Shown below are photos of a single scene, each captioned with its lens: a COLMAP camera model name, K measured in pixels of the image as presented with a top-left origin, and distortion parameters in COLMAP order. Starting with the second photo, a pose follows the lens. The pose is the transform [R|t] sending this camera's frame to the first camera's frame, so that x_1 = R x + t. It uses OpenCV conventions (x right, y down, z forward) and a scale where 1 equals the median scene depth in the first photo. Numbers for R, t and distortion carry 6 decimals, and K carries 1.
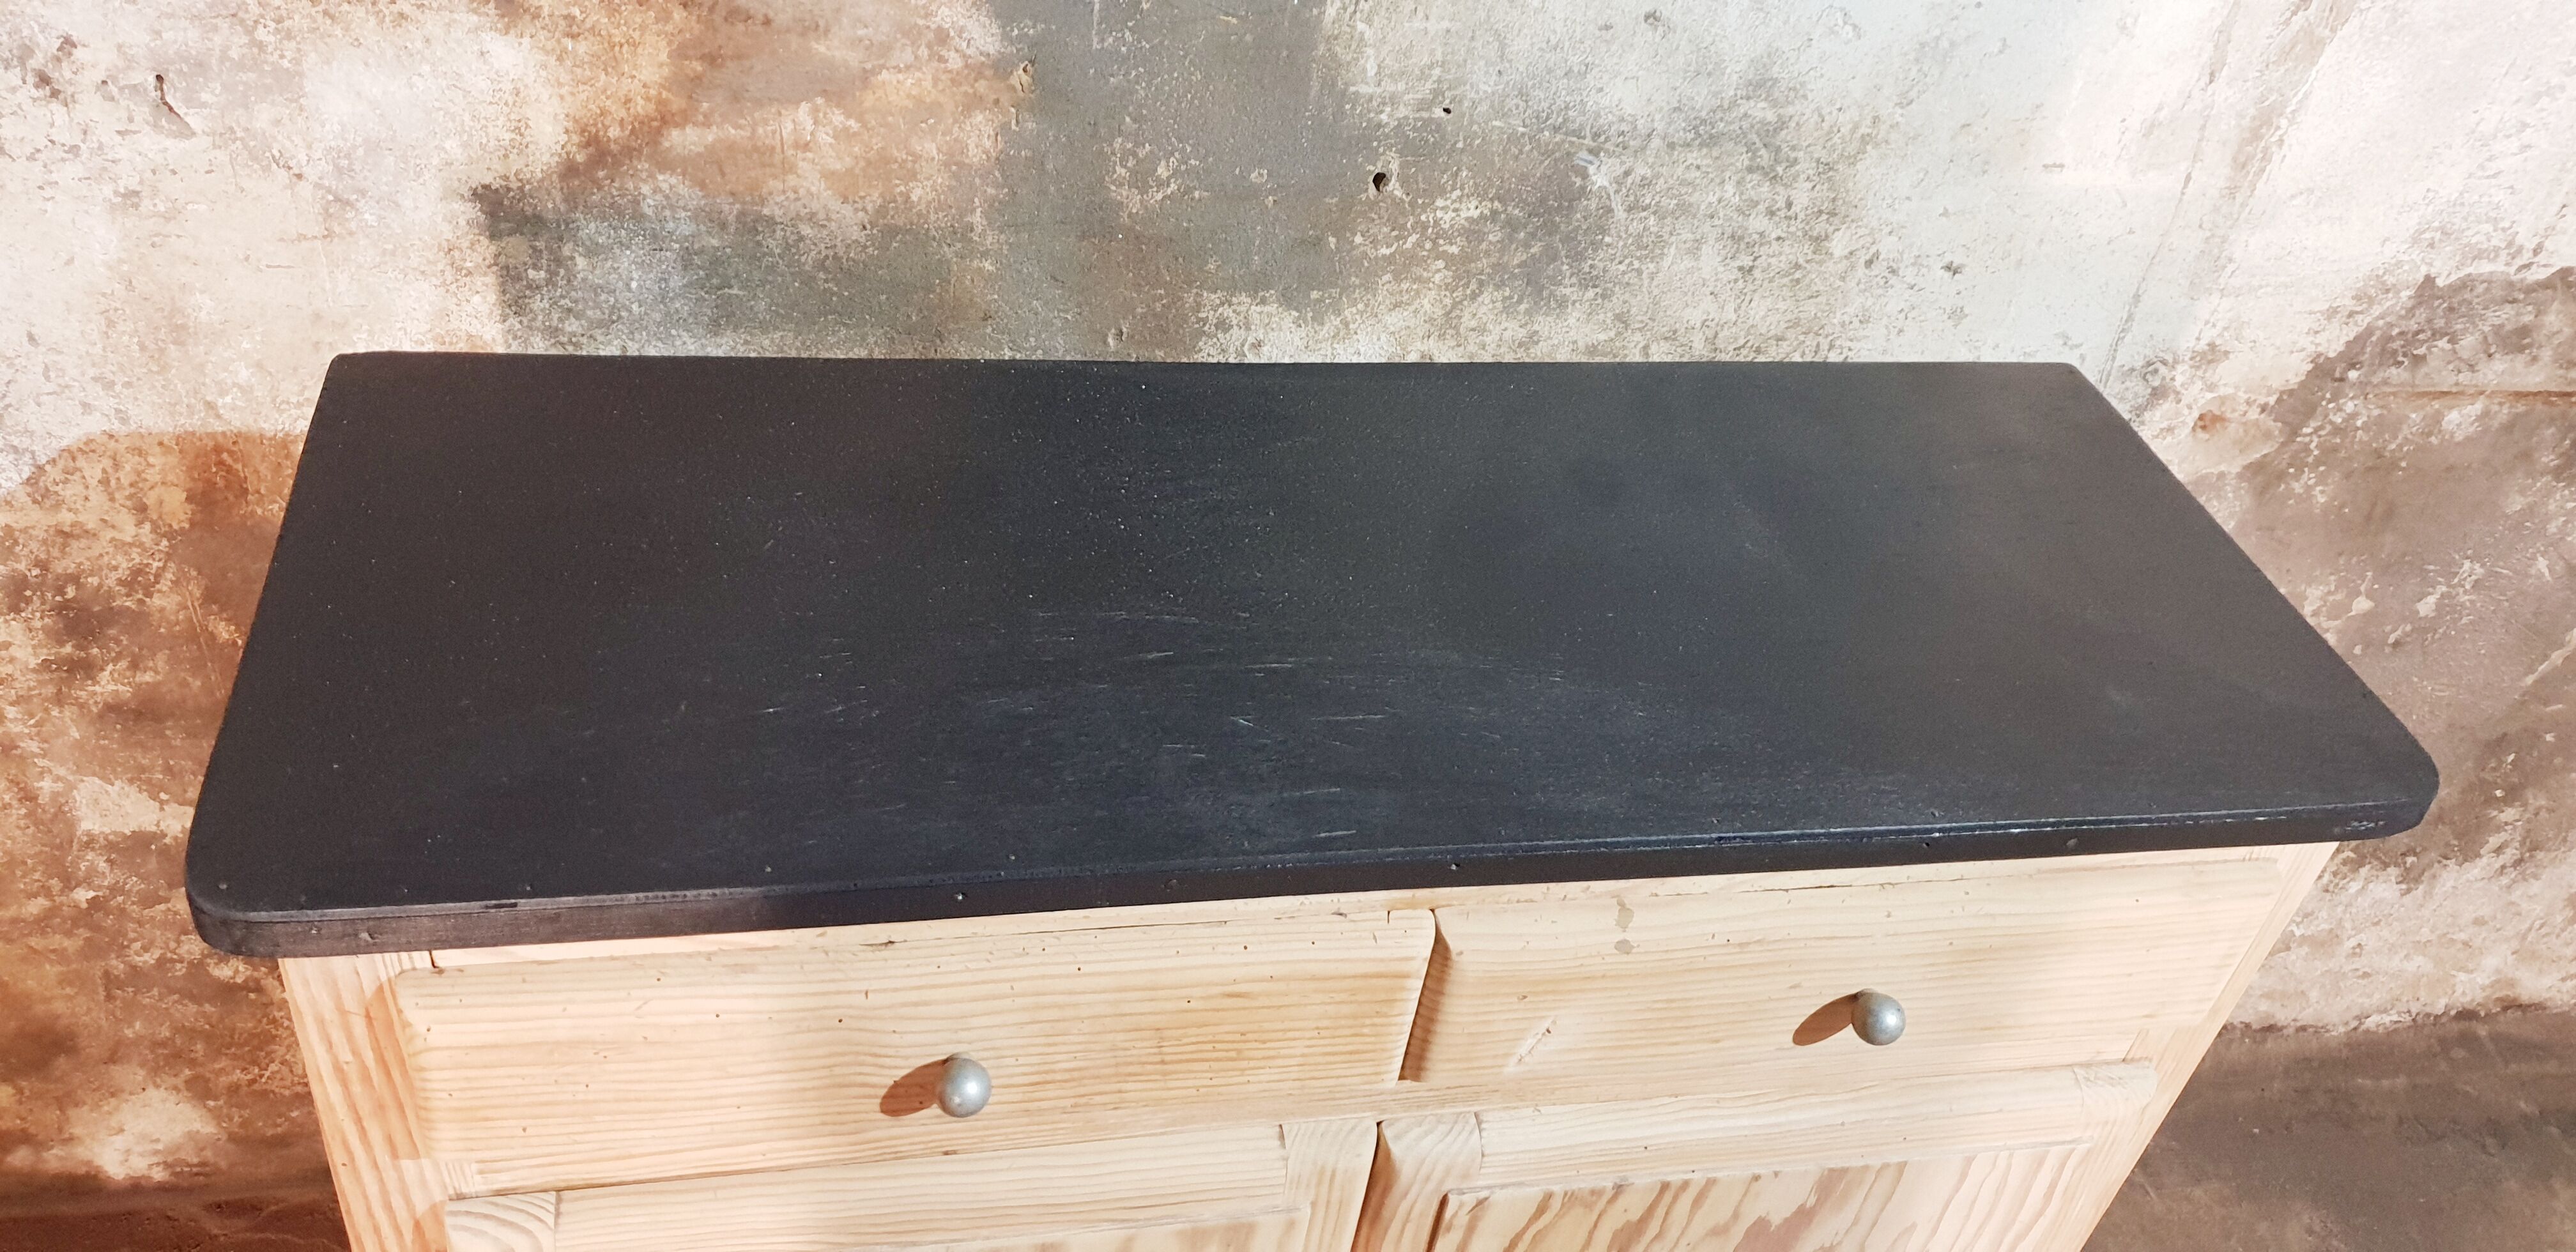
lens RADIAL K [[2013.9, 0, 1268.1], [0, 2013.9, 603.2], [0, 0, 1]] dist [0.012961, -0.009634]
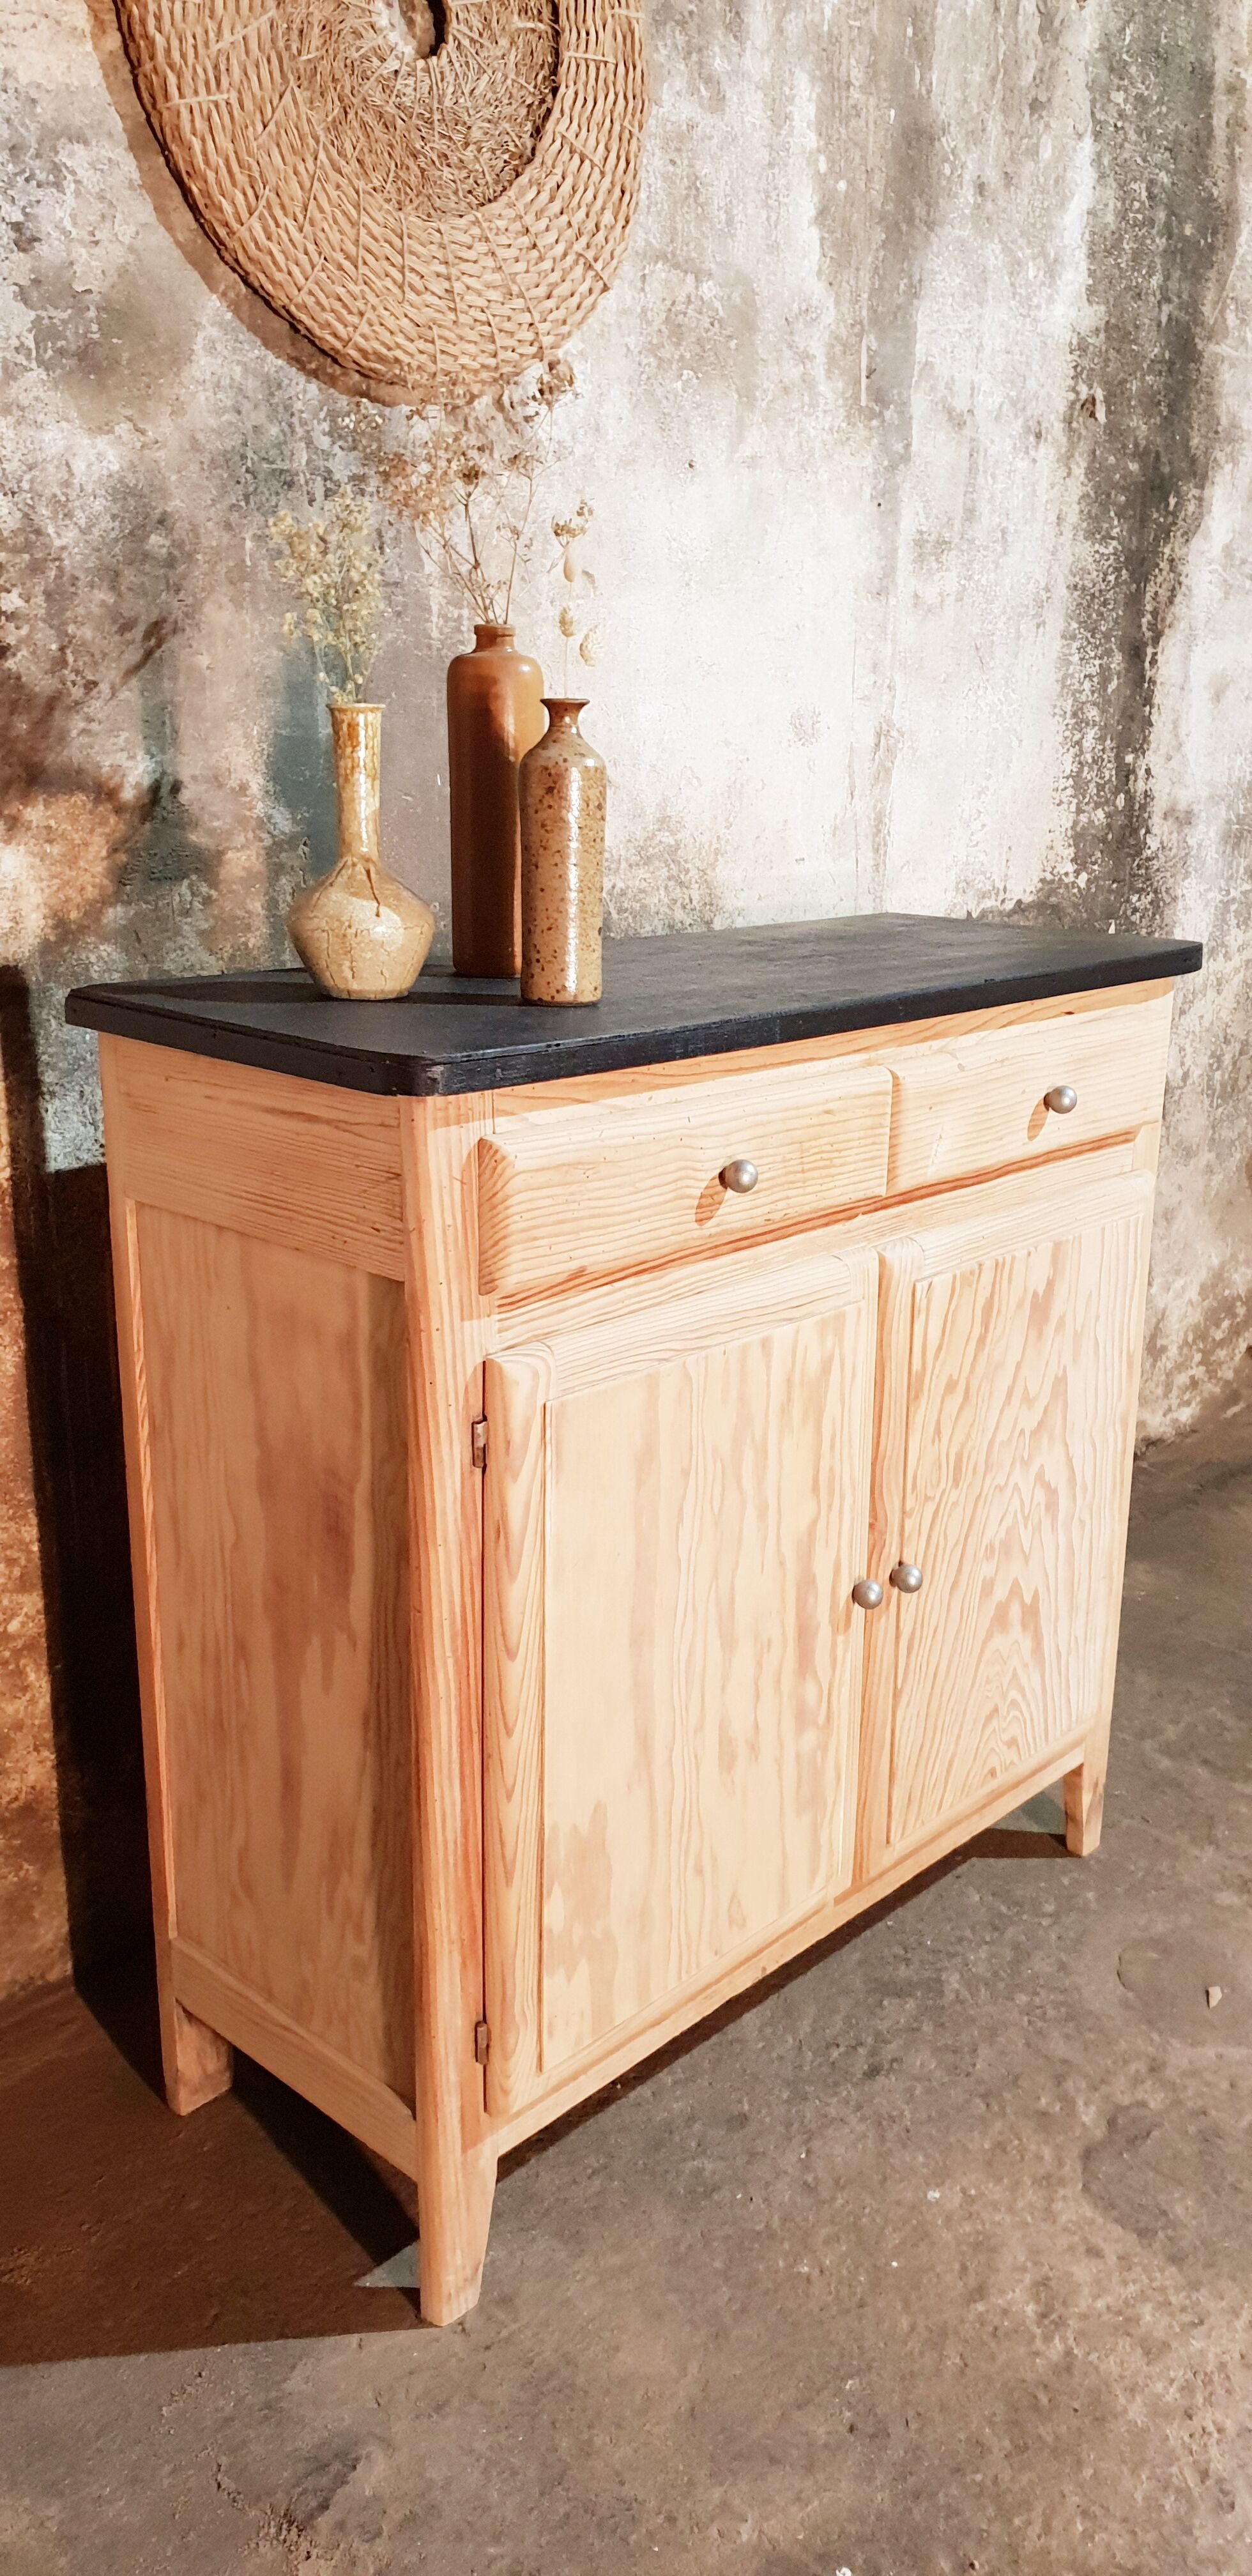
lens RADIAL K [[2013.9, 0, 692.5], [0, 2013.9, 1292.8], [0, 0, 1]] dist [0.012961, -0.009634]
pose [[0.796557, -0.270353, 0.540746, -0.736181], [0.432834, 0.879486, -0.197885, 0.422280], [-0.422080, 0.391680, 0.817579, -0.215544]]
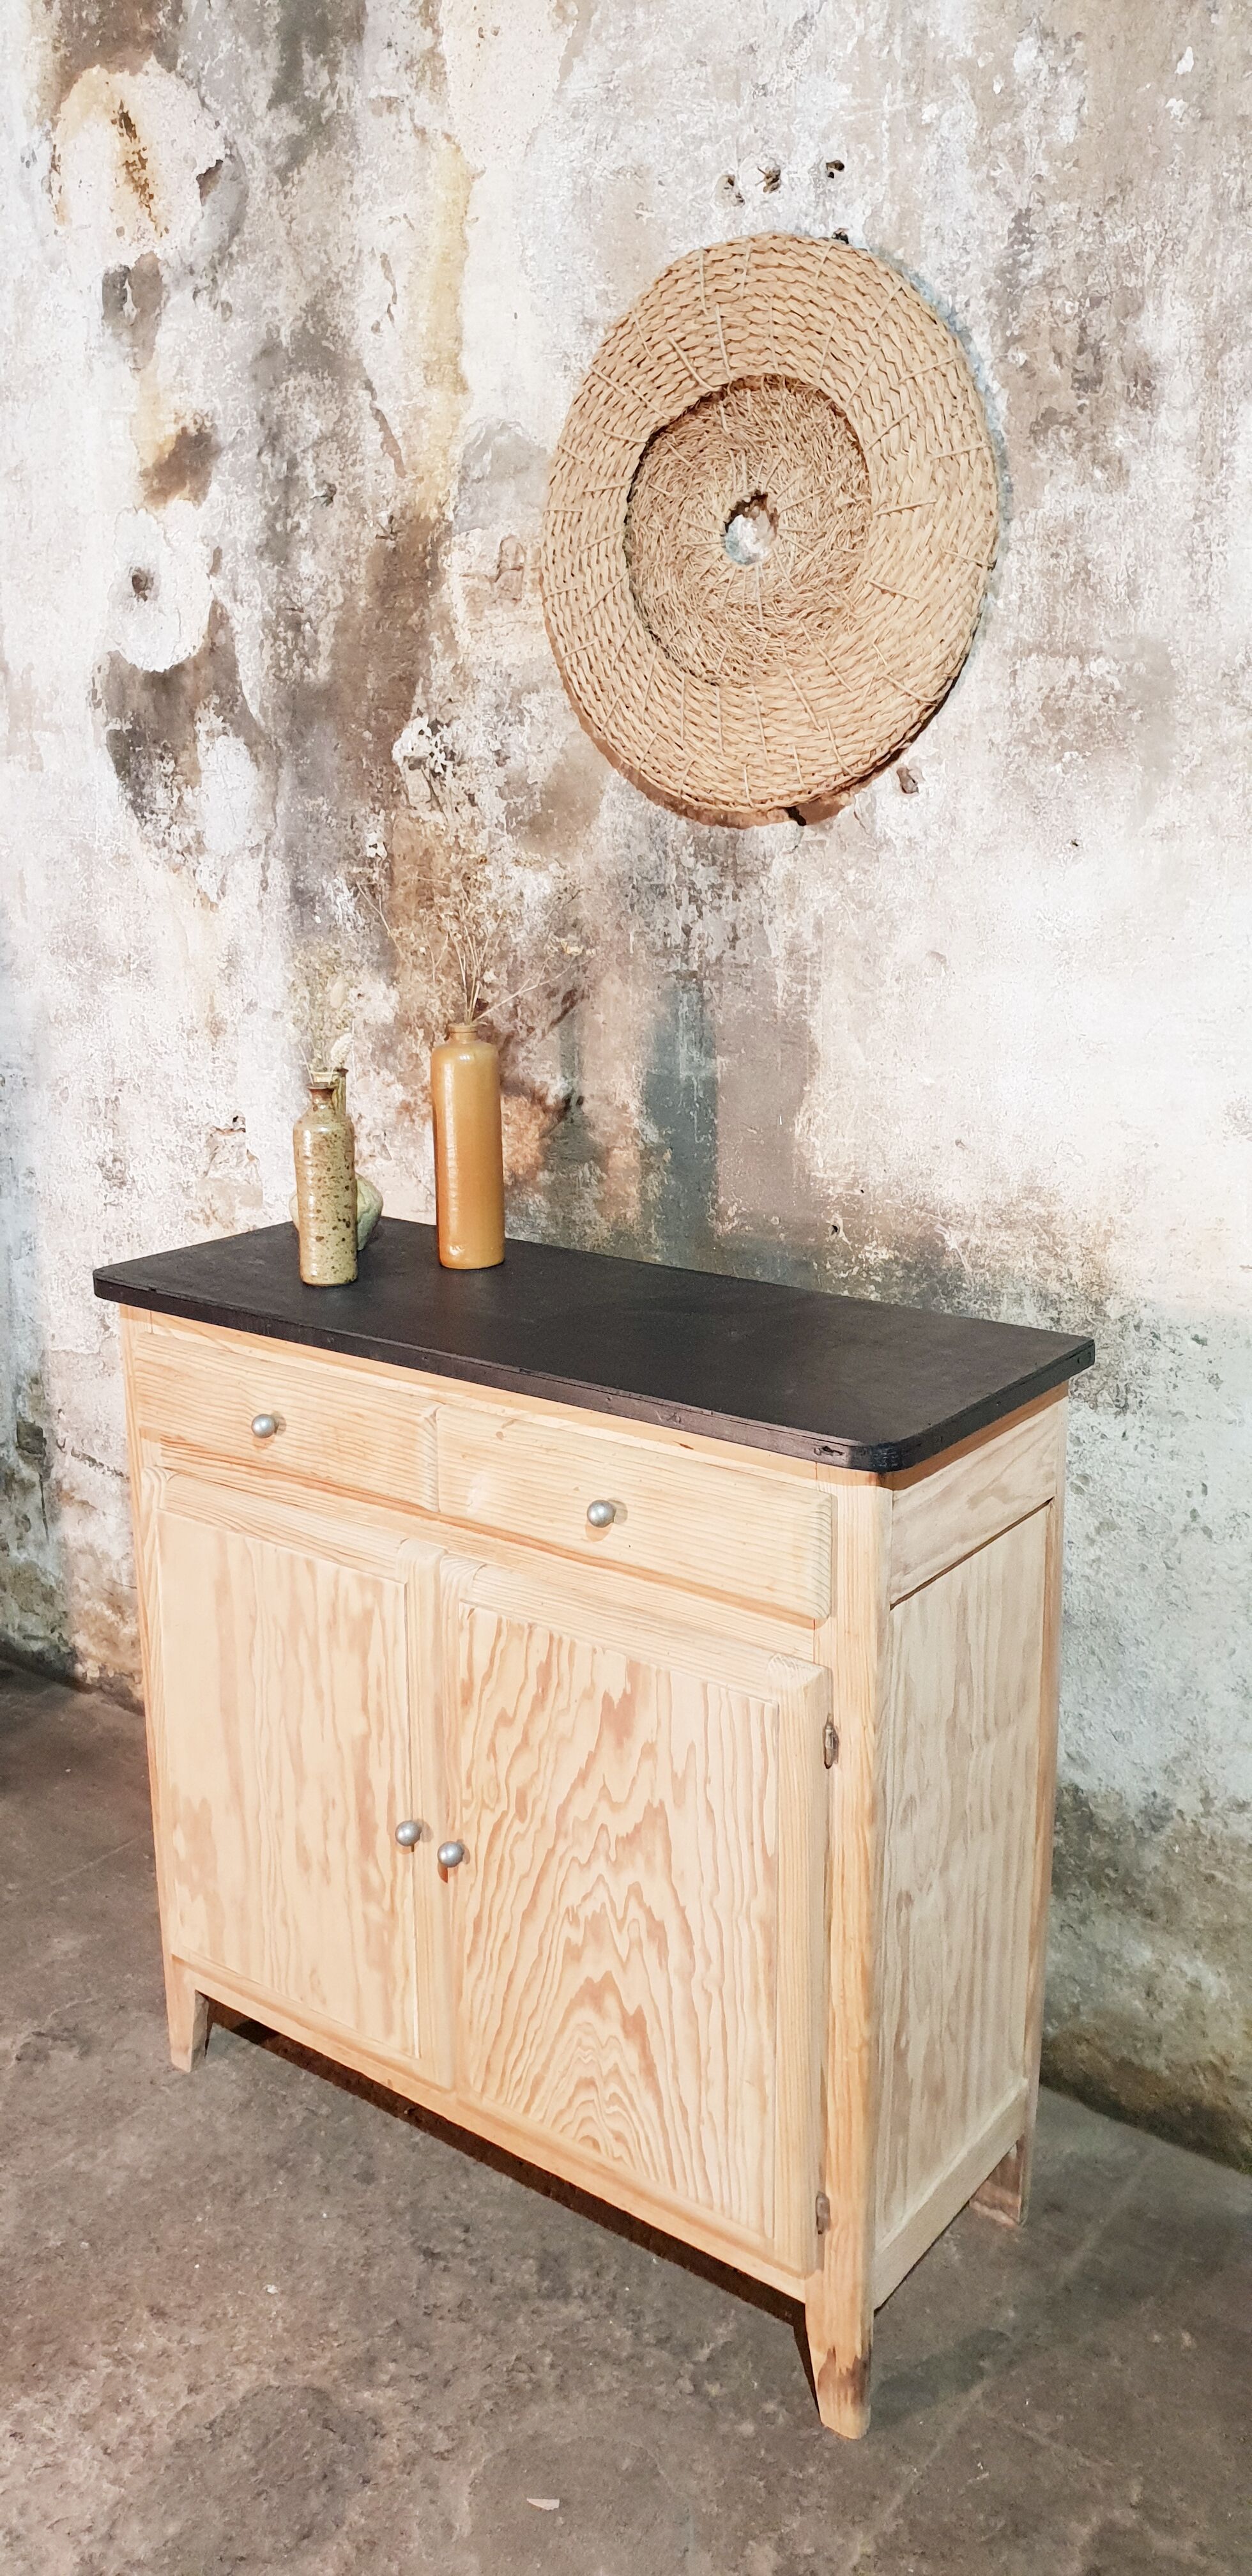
lens RADIAL K [[2013.9, 0, 643.4], [0, 2013.9, 1263.6], [0, 0, 1]] dist [0.012961, -0.009634]
pose [[0.667919, 0.049929, -0.742557, 1.233497], [-0.383998, 0.877800, -0.286378, 0.377059], [0.637518, 0.476417, 0.605472, -0.153921]]
